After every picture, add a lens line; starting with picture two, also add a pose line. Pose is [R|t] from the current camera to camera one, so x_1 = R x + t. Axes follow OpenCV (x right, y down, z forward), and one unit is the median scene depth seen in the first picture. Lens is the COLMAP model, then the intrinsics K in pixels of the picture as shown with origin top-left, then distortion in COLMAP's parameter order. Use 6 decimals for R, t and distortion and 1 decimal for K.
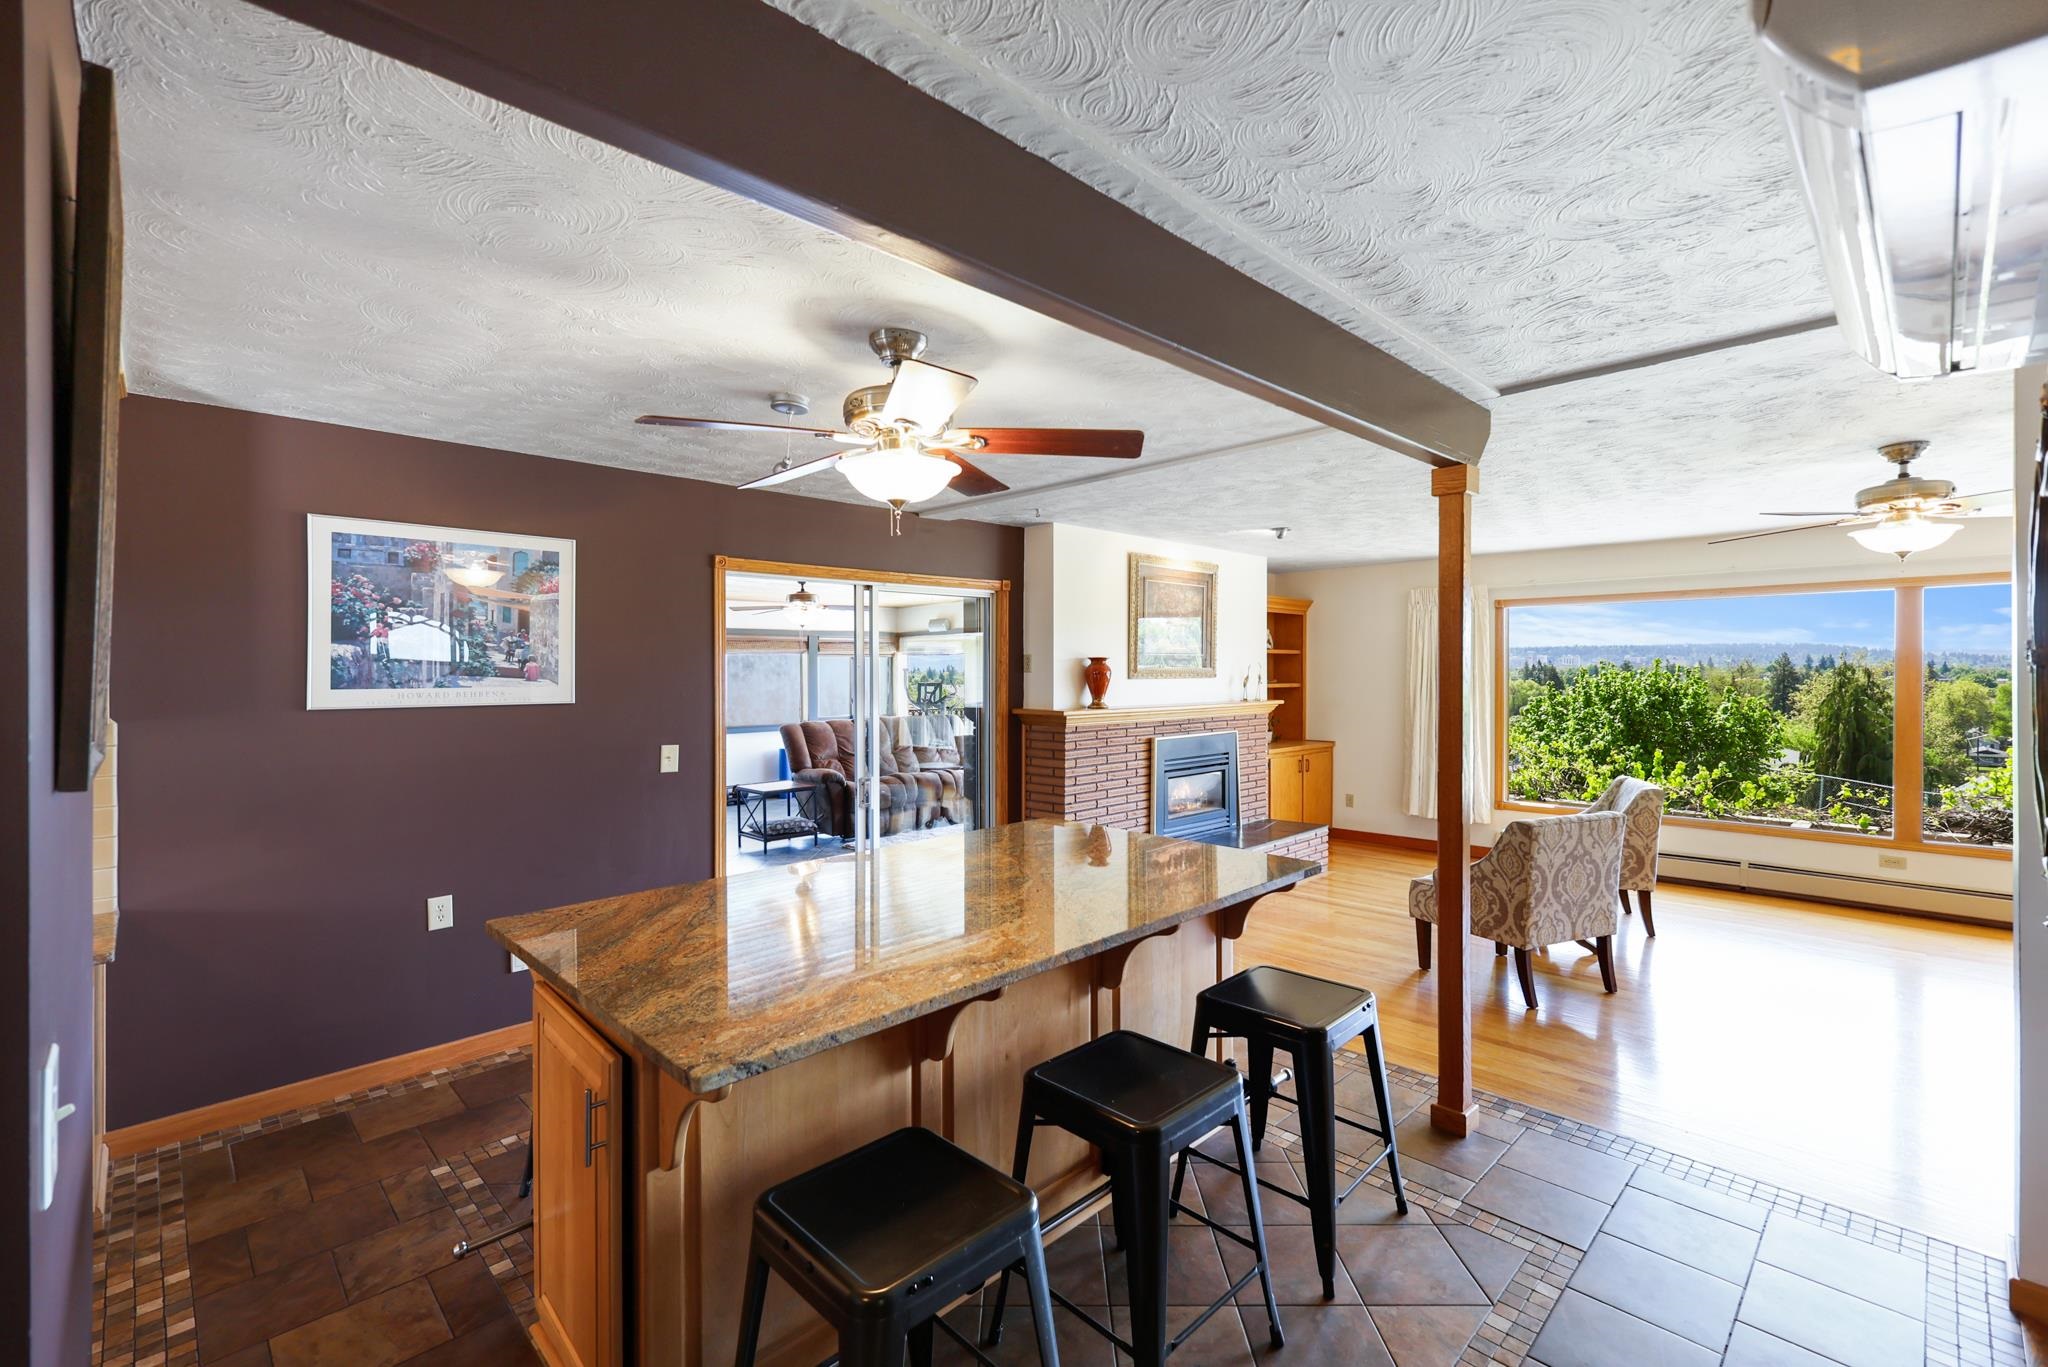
lens RADIAL K [[890.9, 0, 1012.7], [0, 890.9, 684.3], [0, 0, 1]] dist [0.008249, -0.001318]
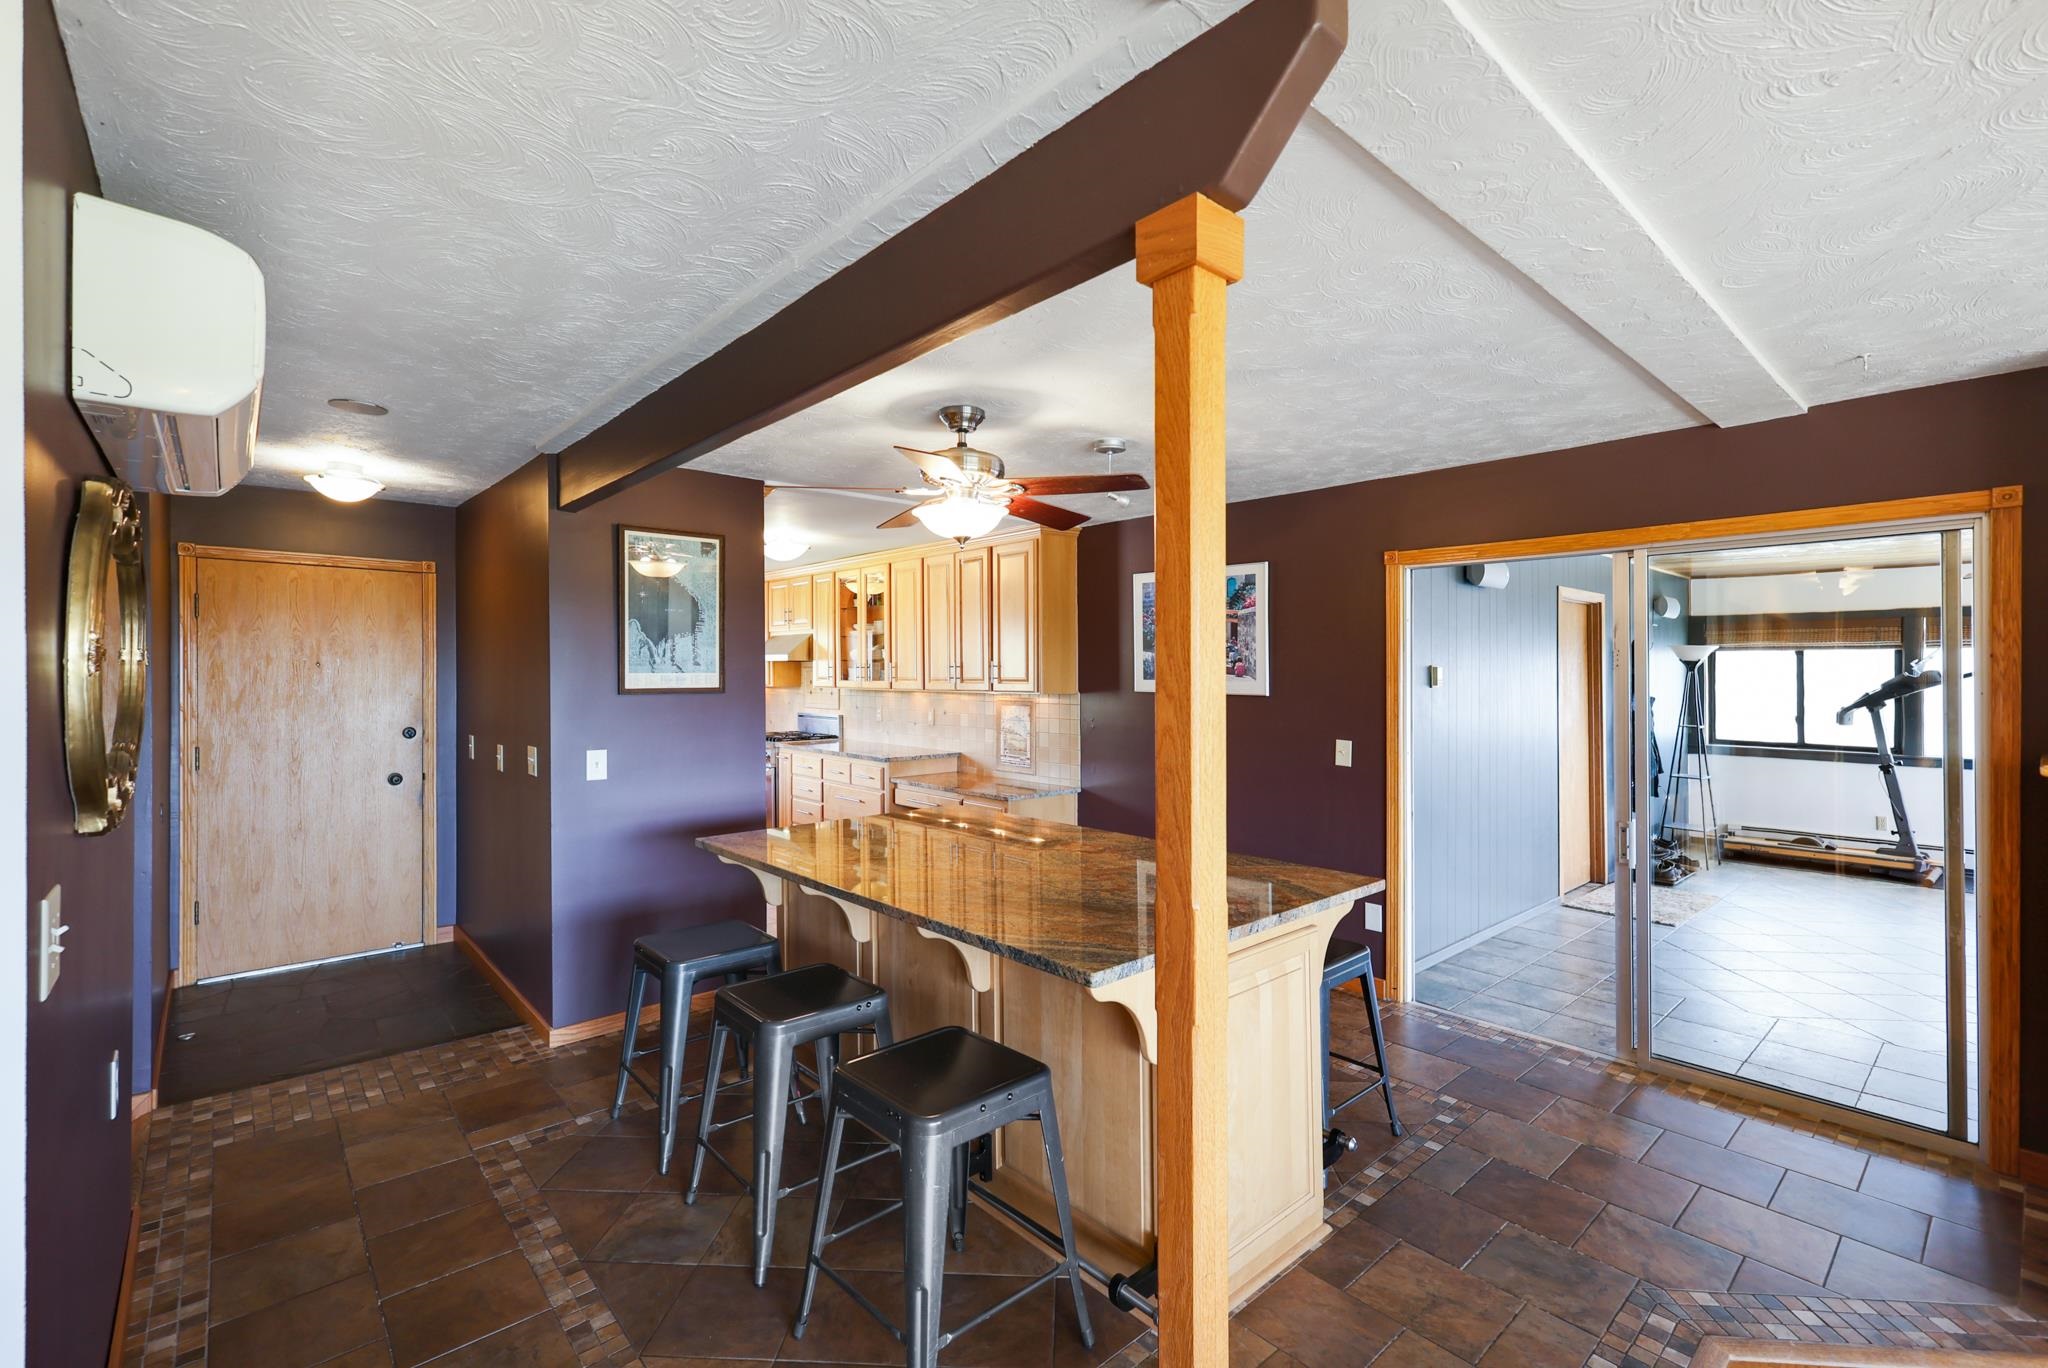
lens RADIAL K [[890.9, 0, 1004.5], [0, 890.9, 679.8], [0, 0, 1]] dist [0.008249, -0.001318]
pose [[-0.042334, 0.012174, -0.999029, 0.495709], [-0.023573, 0.999635, 0.013180, -0.005661], [0.998825, 0.024108, -0.042031, 0.467269]]
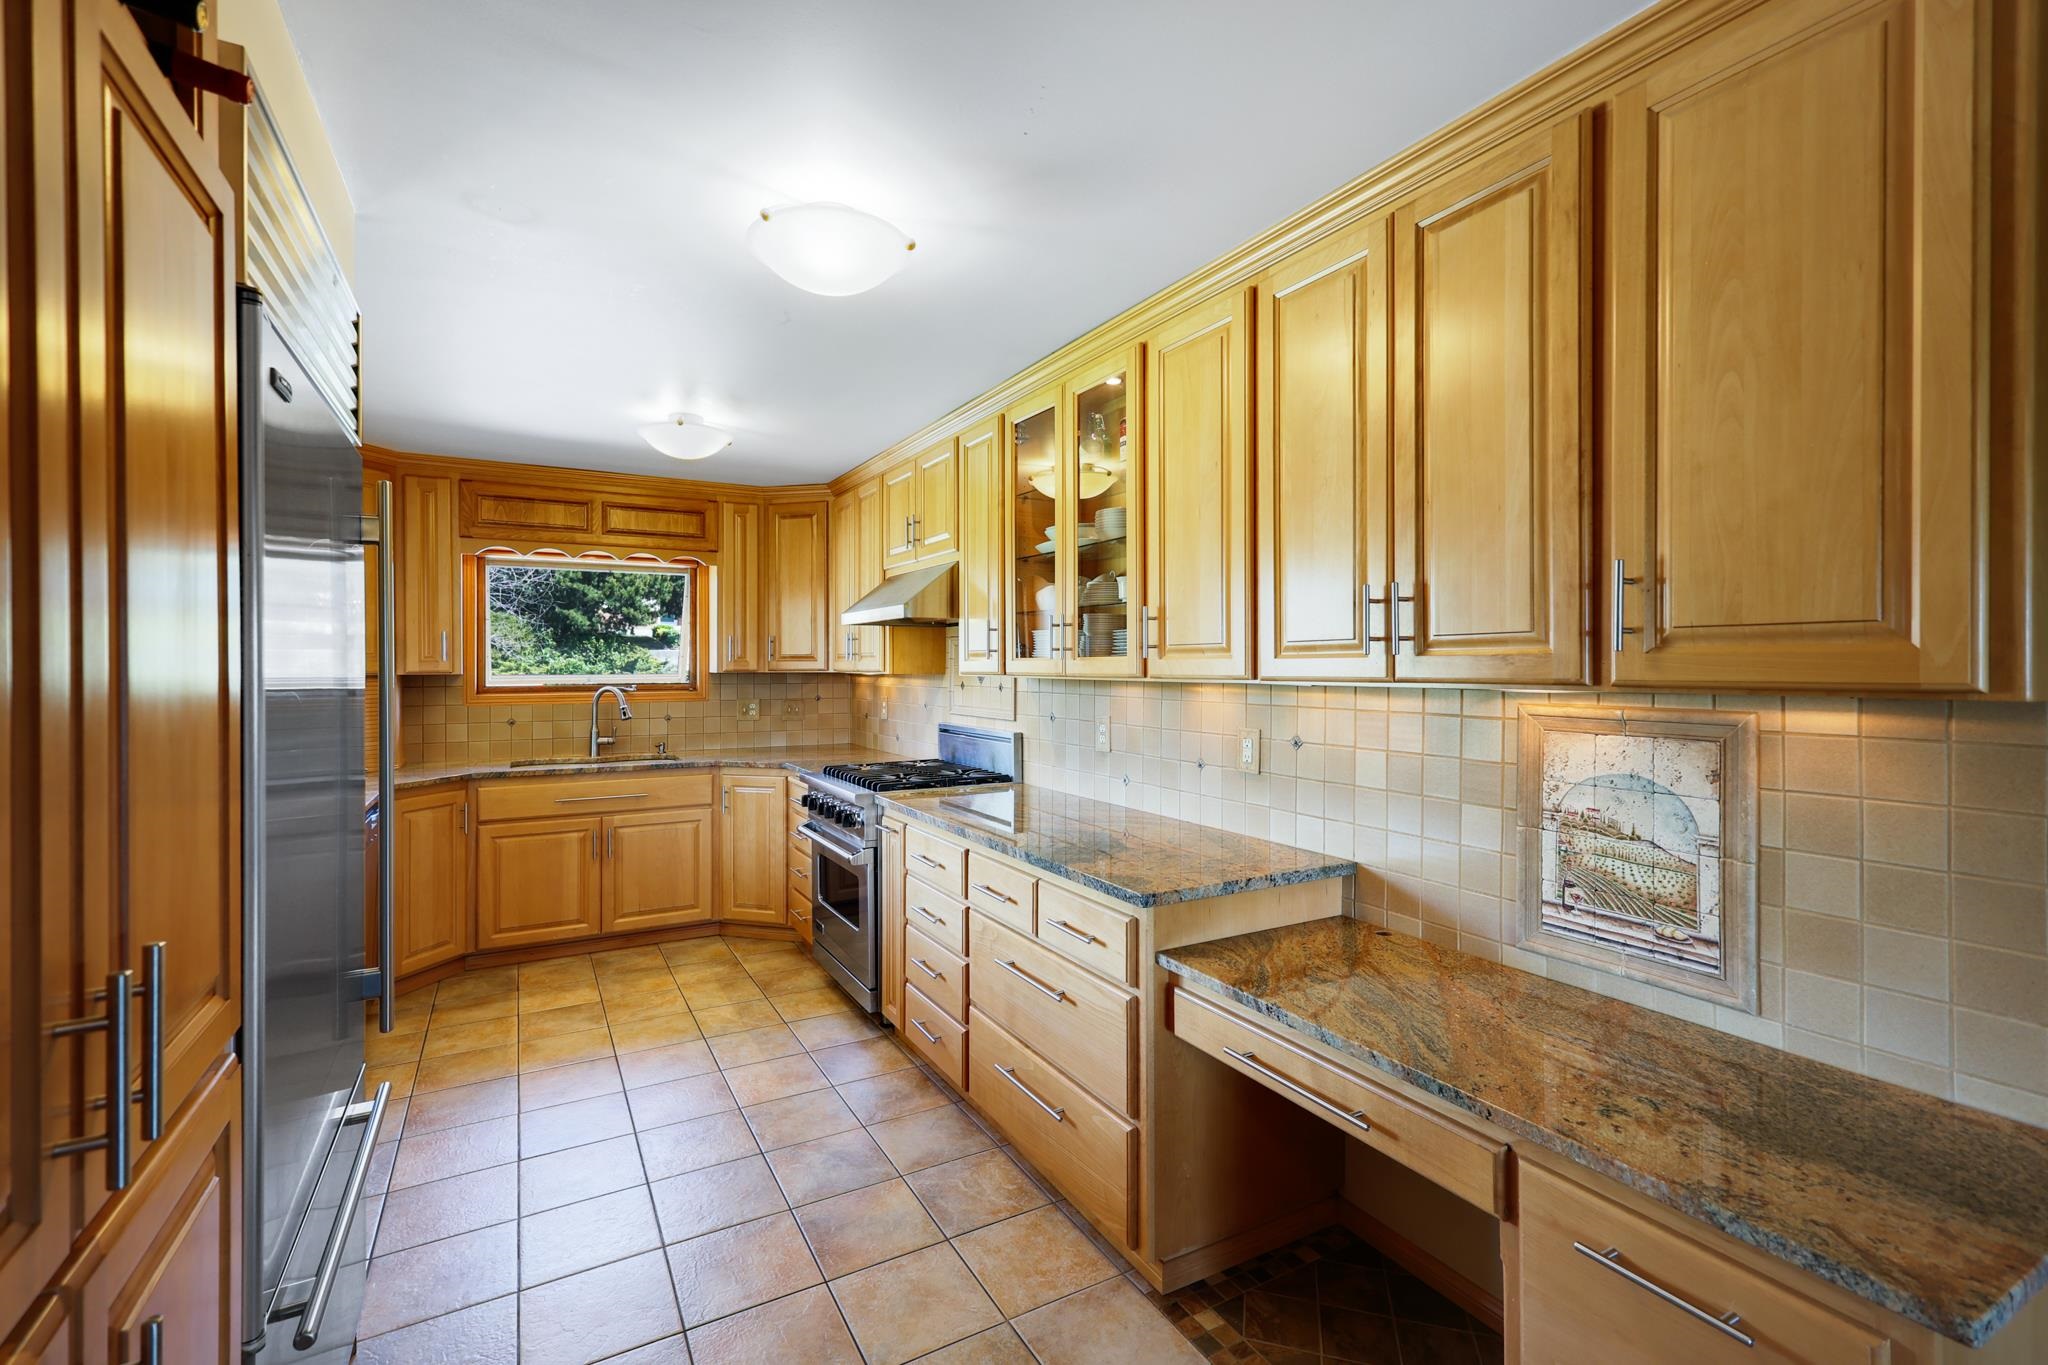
lens RADIAL K [[890.9, 0, 990.6], [0, 890.9, 665.4], [0, 0, 1]] dist [0.008249, -0.001318]
pose [[-0.267181, 0.006276, -0.963626, -0.248657], [-0.019154, 0.999747, 0.011822, 0.016361], [0.963456, 0.021616, -0.266993, 0.308706]]
